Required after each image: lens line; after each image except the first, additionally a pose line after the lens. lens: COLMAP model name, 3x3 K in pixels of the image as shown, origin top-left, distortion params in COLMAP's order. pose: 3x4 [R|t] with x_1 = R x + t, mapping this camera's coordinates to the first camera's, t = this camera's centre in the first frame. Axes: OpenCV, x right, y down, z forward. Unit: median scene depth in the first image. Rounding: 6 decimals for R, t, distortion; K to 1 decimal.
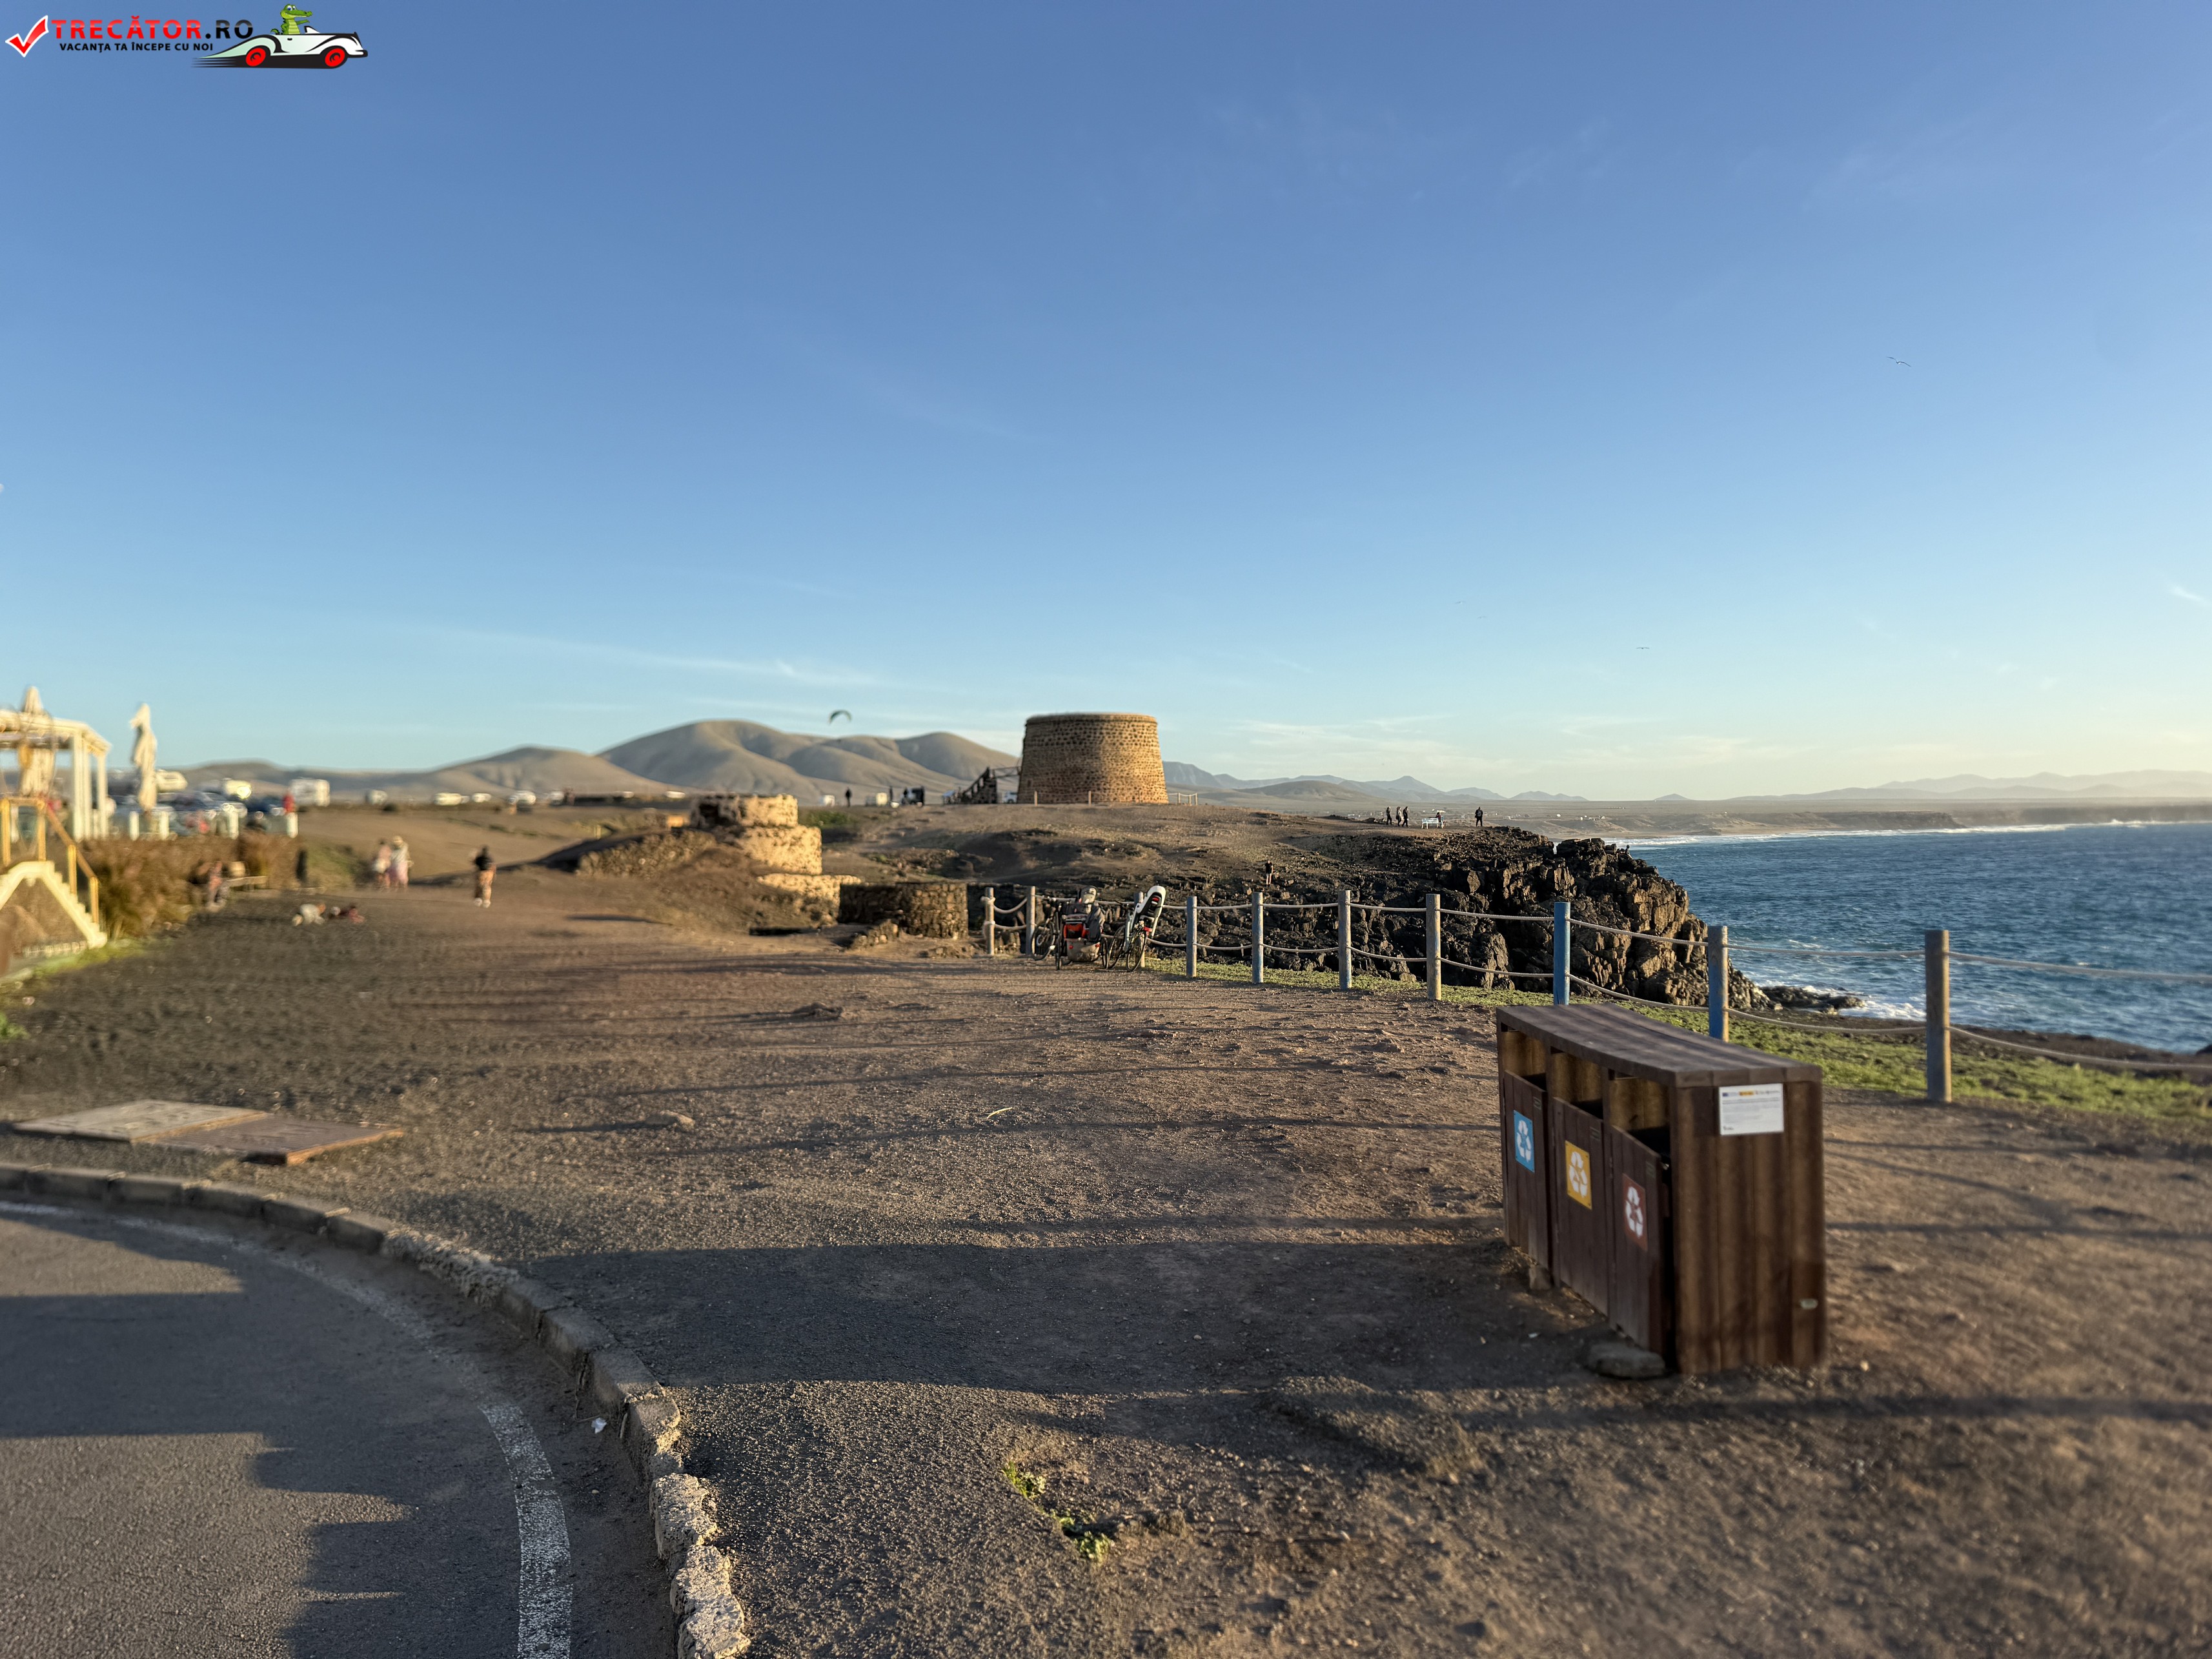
lens RADIAL K [[1560.0, 0, 1130.7], [0, 1560.0, 836.4], [0, 0, 1]] dist [0.134081, -0.226856]
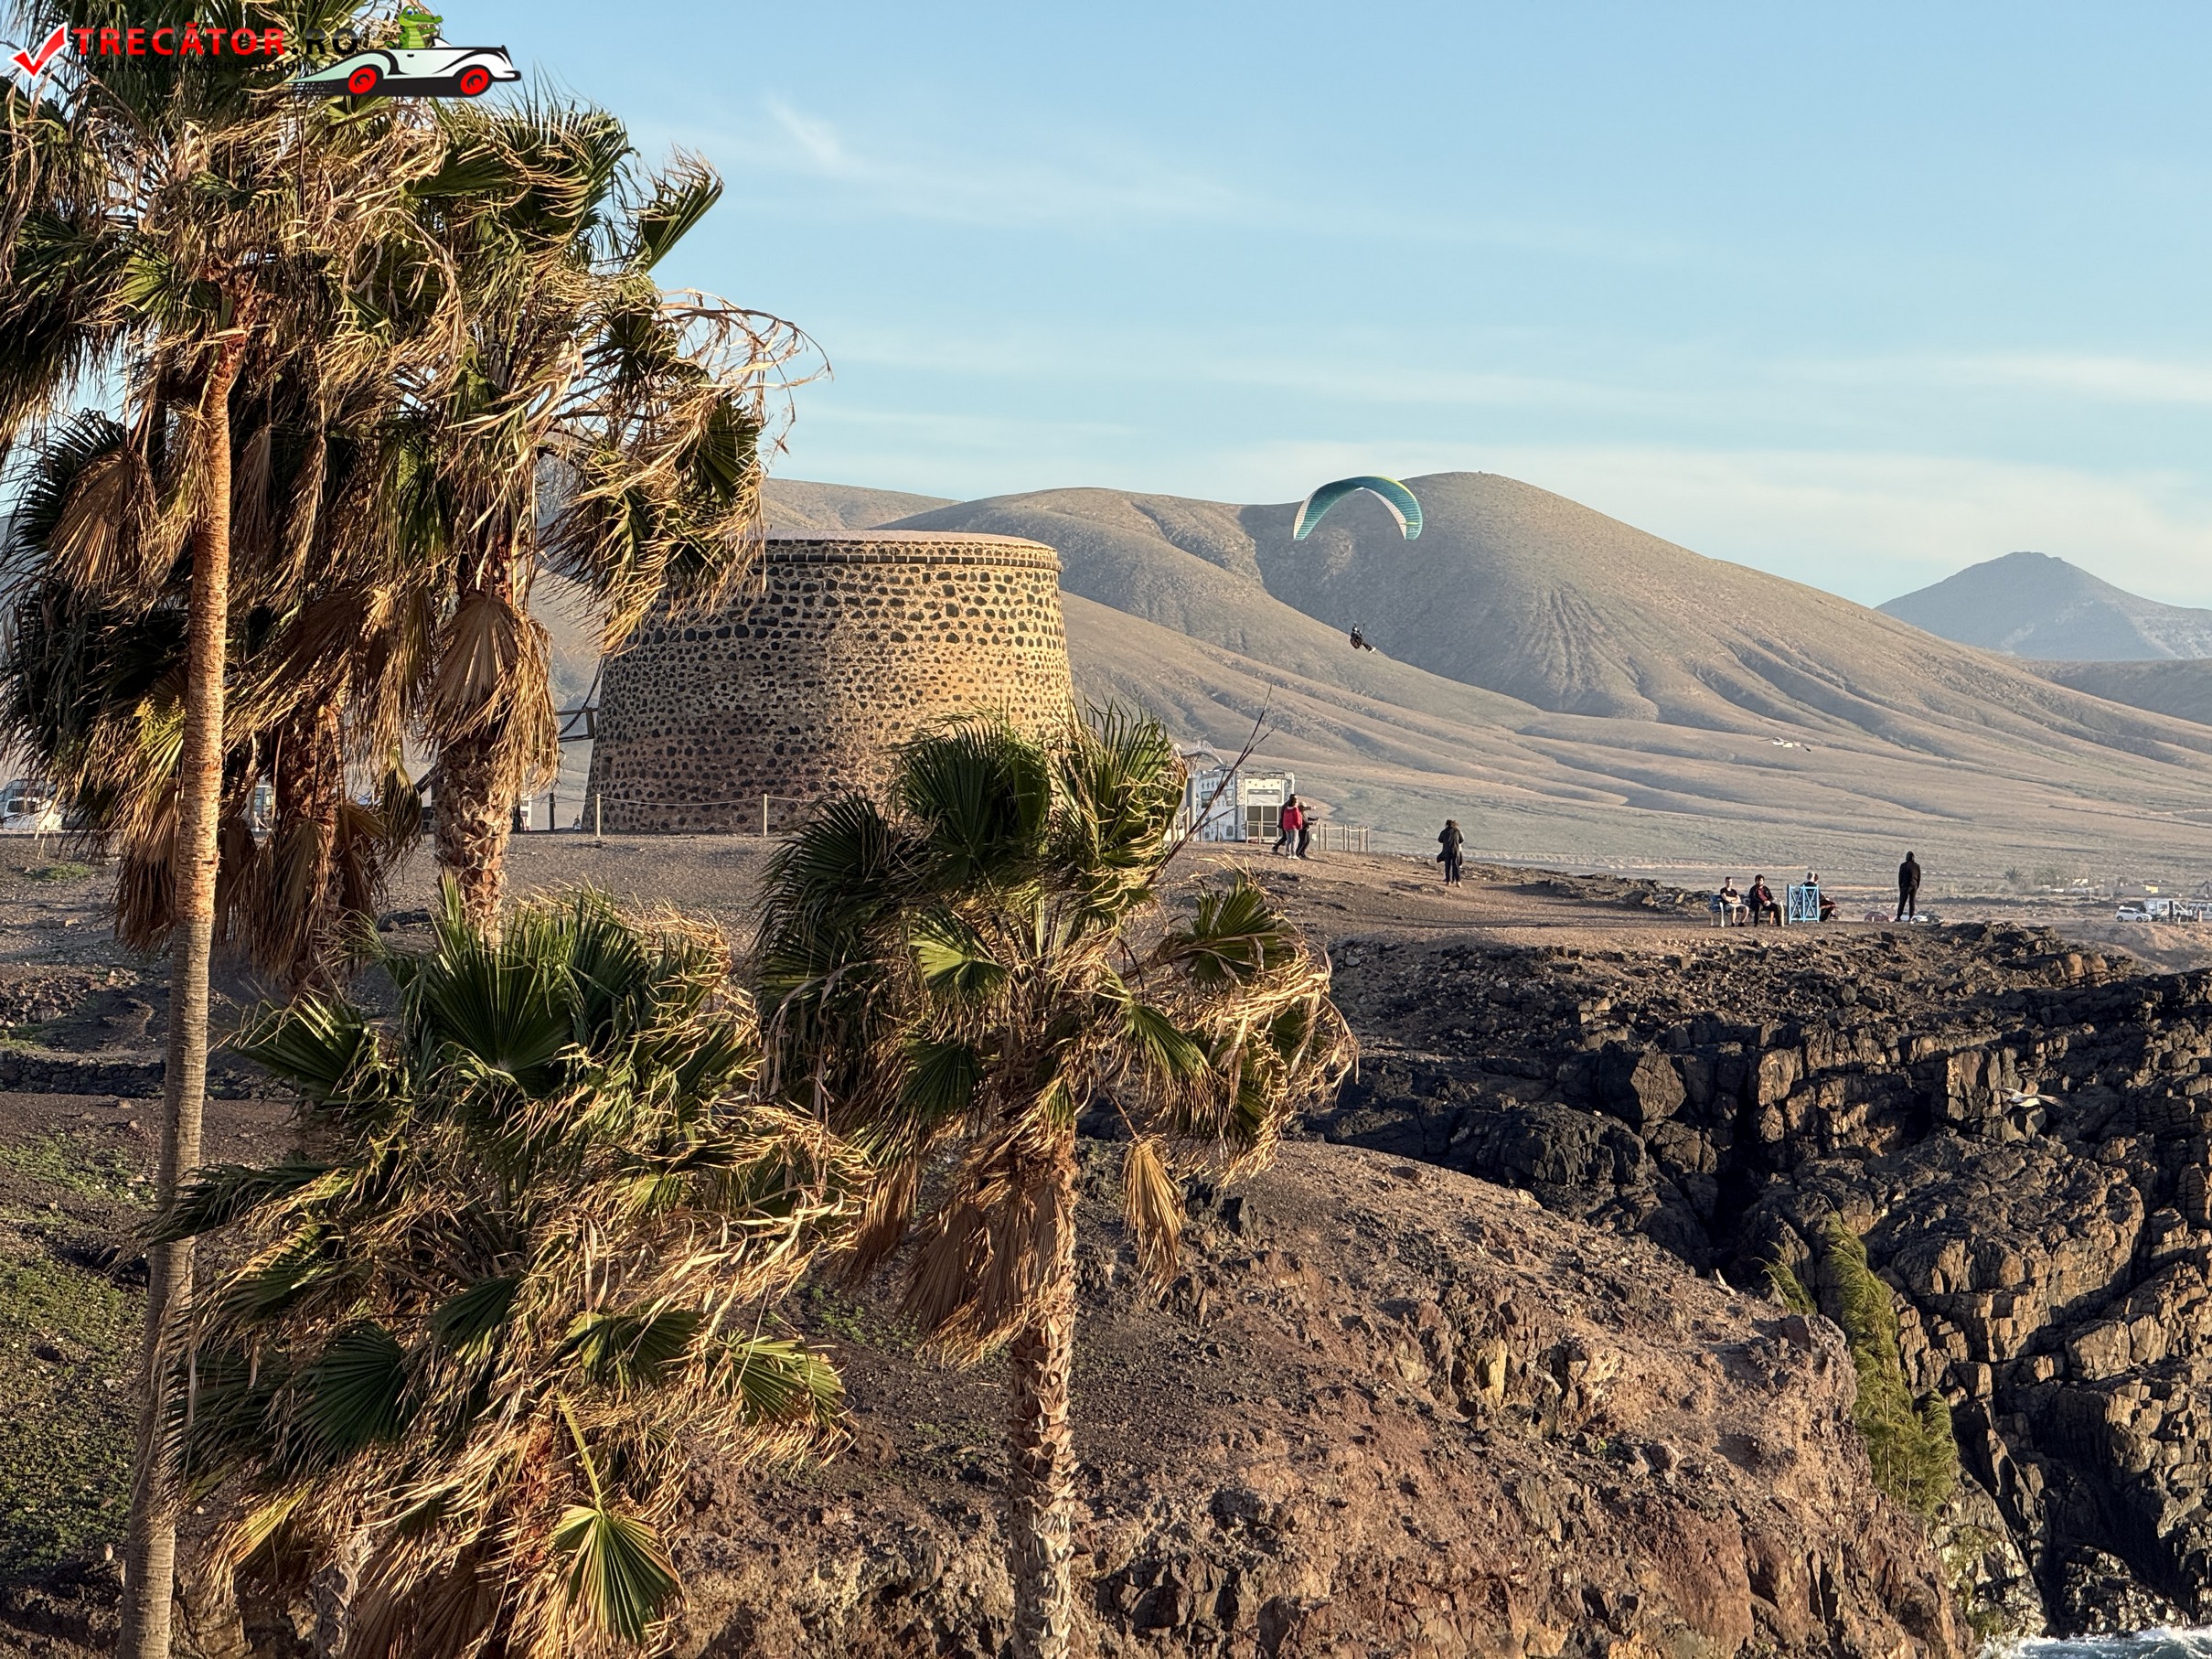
lens RADIAL K [[7818.6, 0, 1106.0], [0, 7818.6, 829.5], [0, 0, 1]] dist [0.225204, 1.061198]
pose [[0.984949, 0.010275, -0.172542, 0.379427], [-0.013813, 0.999718, -0.019314, 0.008298], [0.172294, 0.021406, 0.984813, -0.612667]]
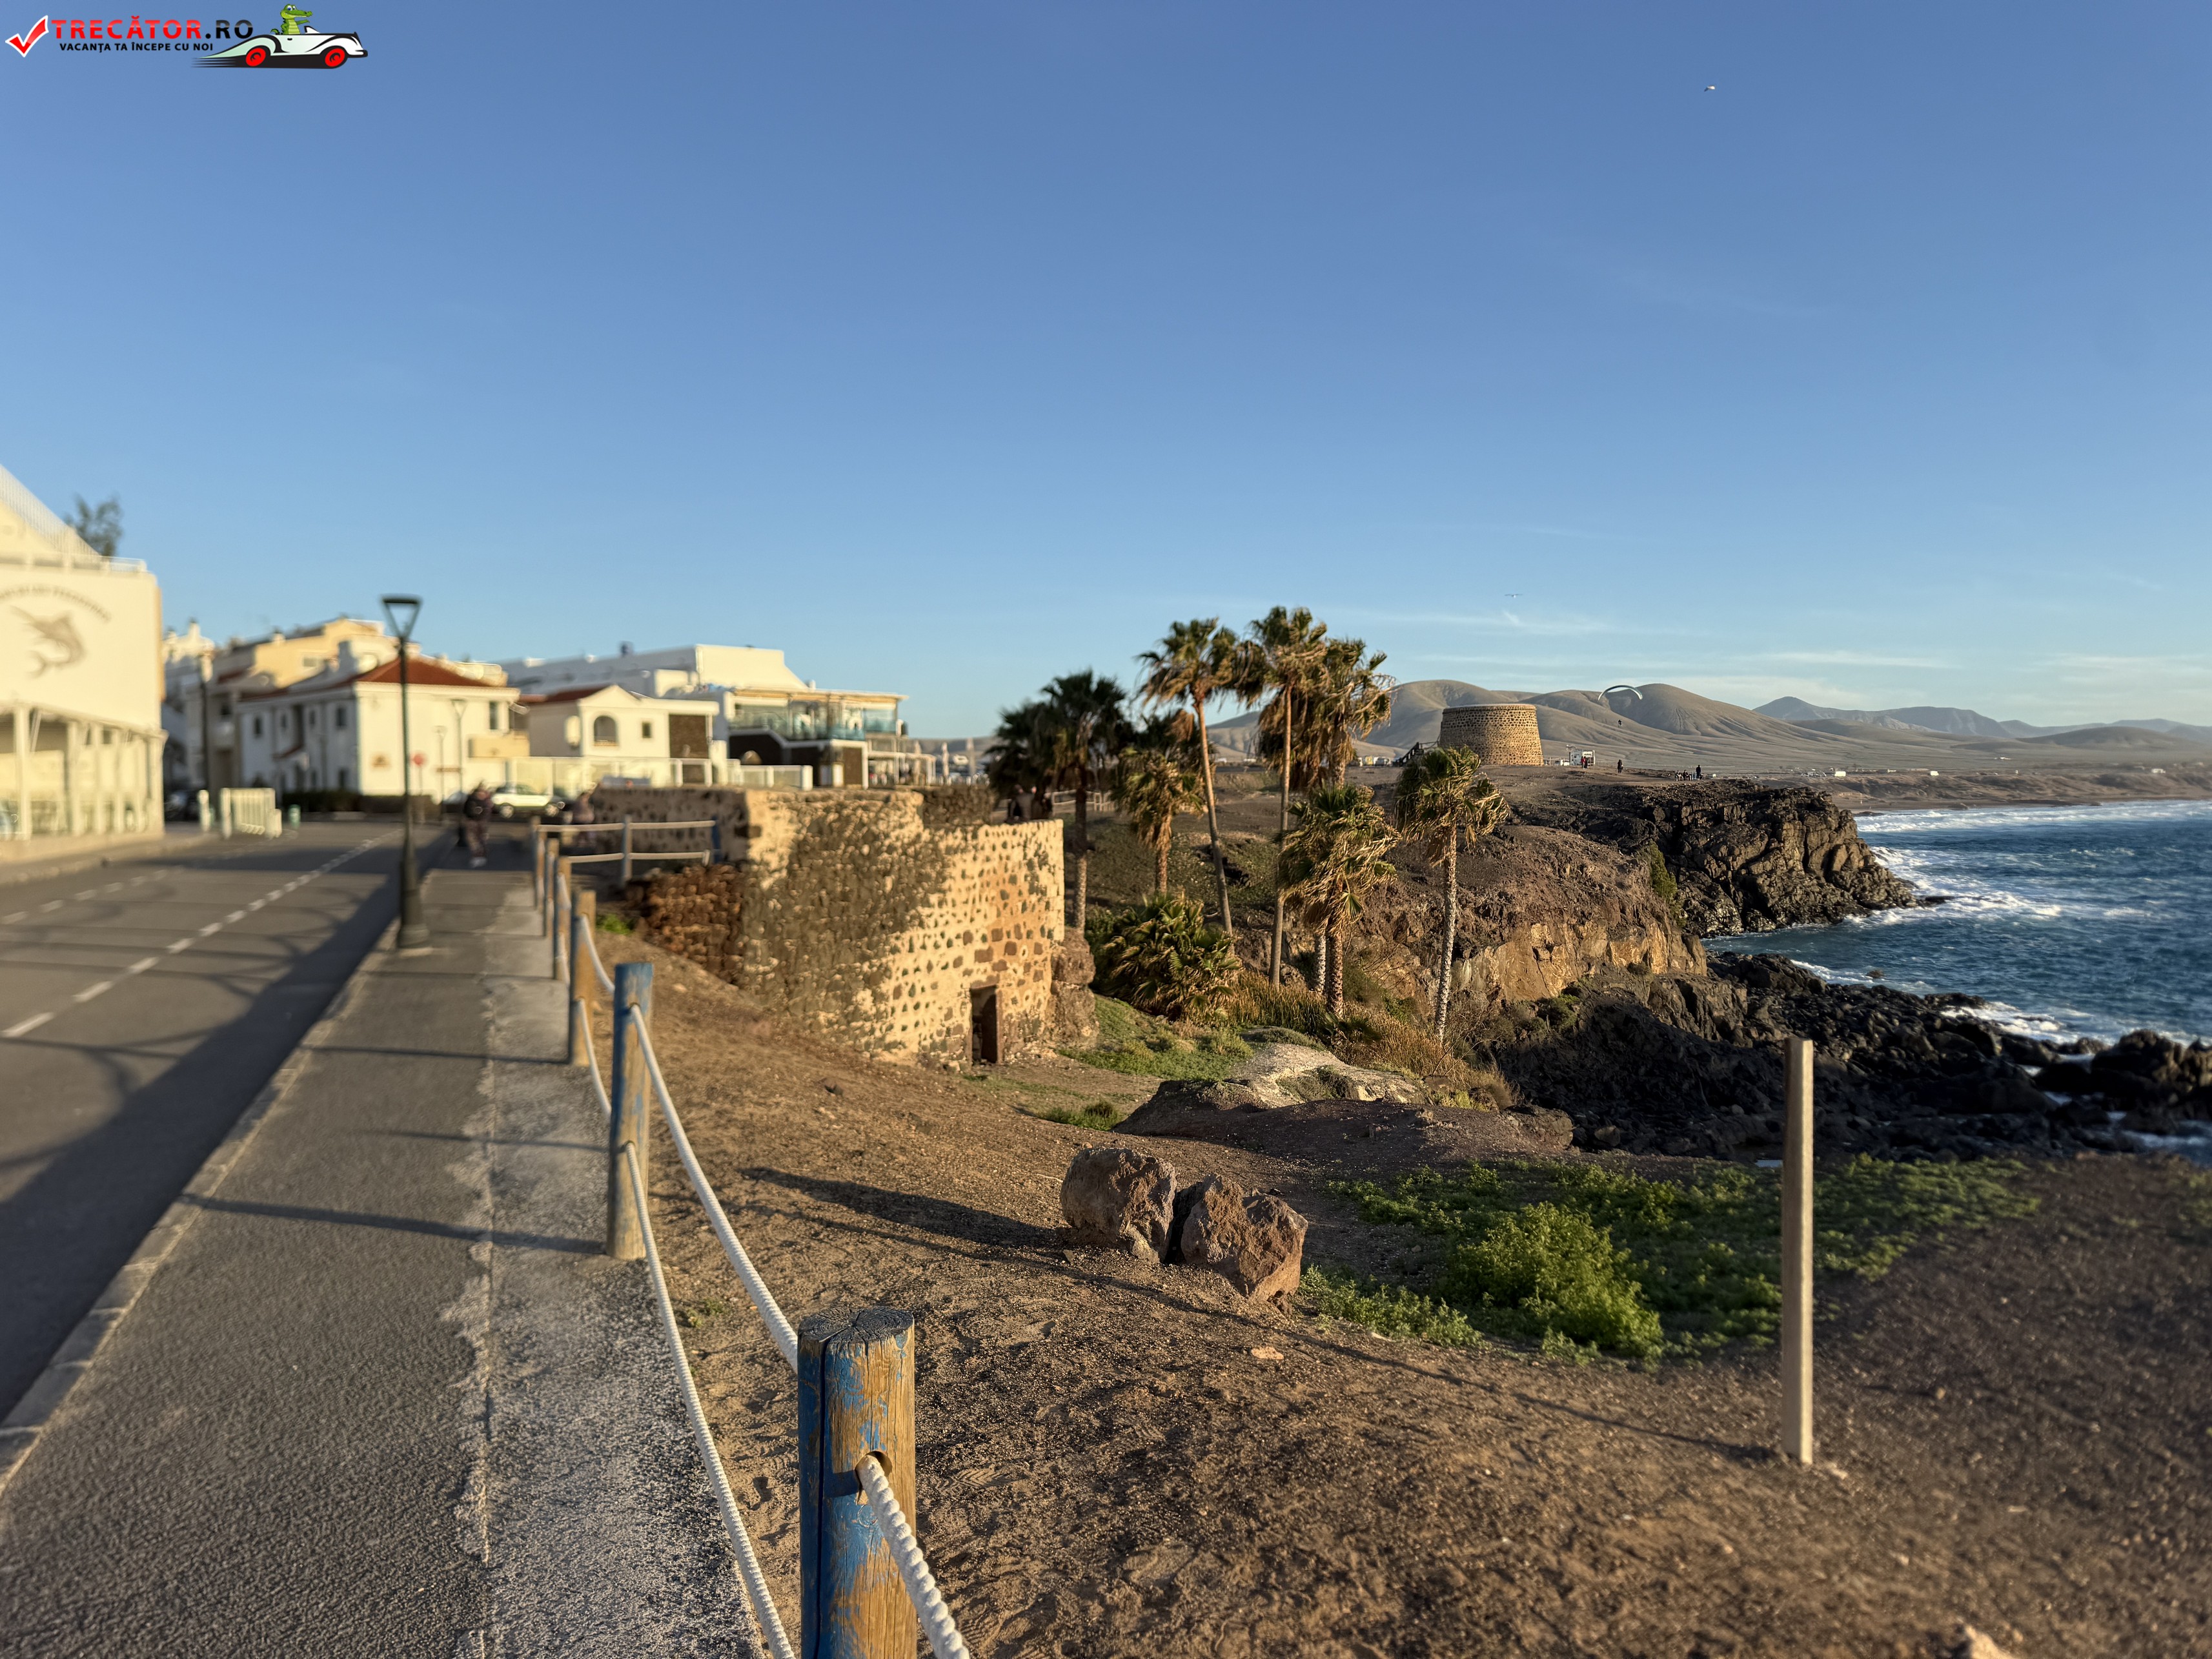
lens RADIAL K [[1560.0, 0, 1130.7], [0, 1560.0, 836.4], [0, 0, 1]] dist [0.134081, -0.226856]
pose [[0.900644, 0.011526, -0.434405, 0.423609], [0.000346, 0.999629, 0.027241, 0.007512], [0.434557, -0.024685, 0.900306, -0.655261]]
